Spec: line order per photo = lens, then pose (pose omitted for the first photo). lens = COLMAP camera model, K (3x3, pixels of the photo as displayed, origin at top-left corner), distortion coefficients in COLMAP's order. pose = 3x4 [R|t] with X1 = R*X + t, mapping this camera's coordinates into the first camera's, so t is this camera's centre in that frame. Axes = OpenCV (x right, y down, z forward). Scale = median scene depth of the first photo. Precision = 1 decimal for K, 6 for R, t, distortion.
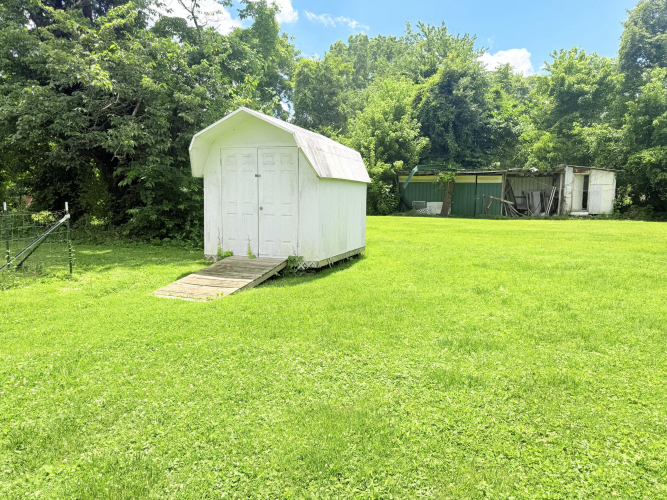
lens RADIAL K [[469.1, 0, 331.2], [0, 469.1, 247.4], [0, 0, 1]] dist [0.079717, -0.076668]
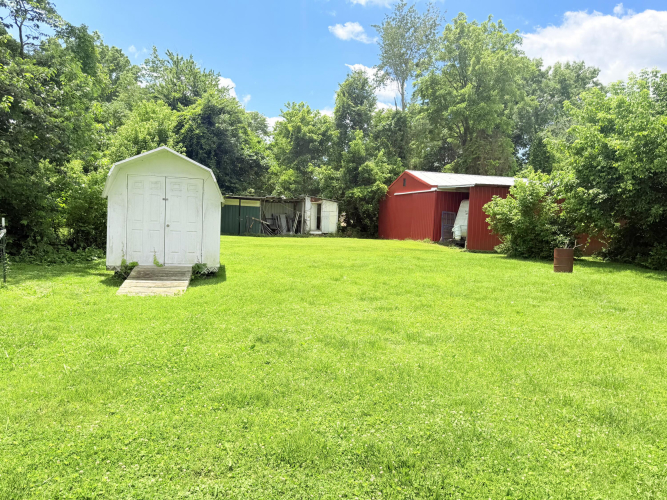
lens RADIAL K [[469.1, 0, 331.2], [0, 469.1, 247.4], [0, 0, 1]] dist [0.079717, -0.076668]
pose [[0.829859, -0.009911, 0.557885, -0.154832], [0.031456, 0.999083, -0.029043, 0.007311], [-0.557086, 0.041650, 0.829410, -0.084148]]
